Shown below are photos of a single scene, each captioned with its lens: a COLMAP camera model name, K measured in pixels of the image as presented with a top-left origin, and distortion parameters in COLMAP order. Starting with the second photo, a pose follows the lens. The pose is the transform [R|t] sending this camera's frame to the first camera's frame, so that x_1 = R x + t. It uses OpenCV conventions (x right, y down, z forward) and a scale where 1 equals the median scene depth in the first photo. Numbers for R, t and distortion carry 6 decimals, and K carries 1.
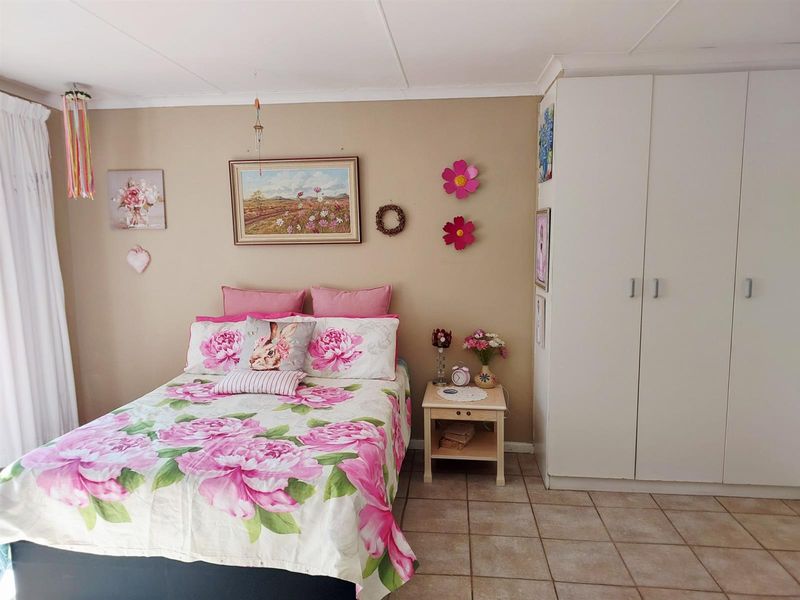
lens RADIAL K [[532.6, 0, 408.2], [0, 532.6, 303.5], [0, 0, 1]] dist [0.031876, -0.032785]
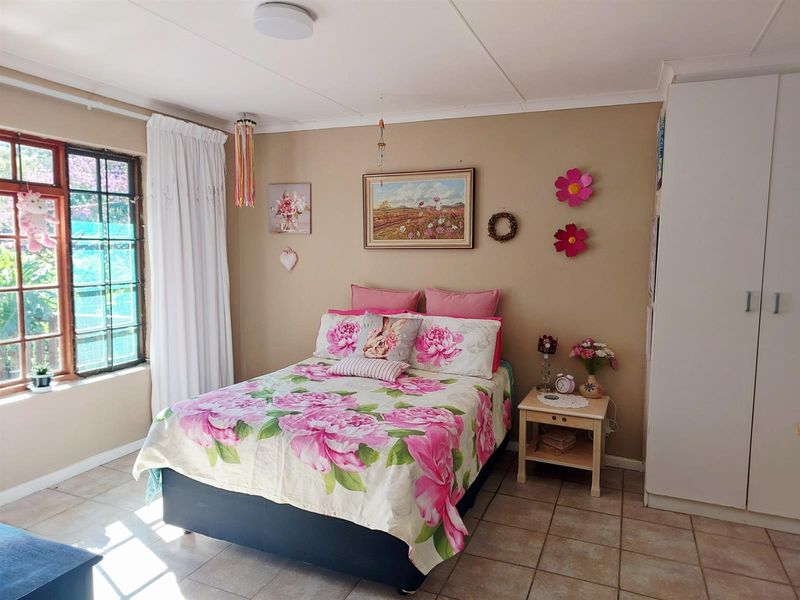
lens RADIAL K [[532.6, 0, 418.7], [0, 532.6, 302.4], [0, 0, 1]] dist [0.031876, -0.032785]
pose [[0.959874, 0.049416, -0.276044, 0.123867], [-0.056100, 0.998291, -0.016365, 0.019459], [0.274764, 0.031195, 0.961006, -0.054215]]
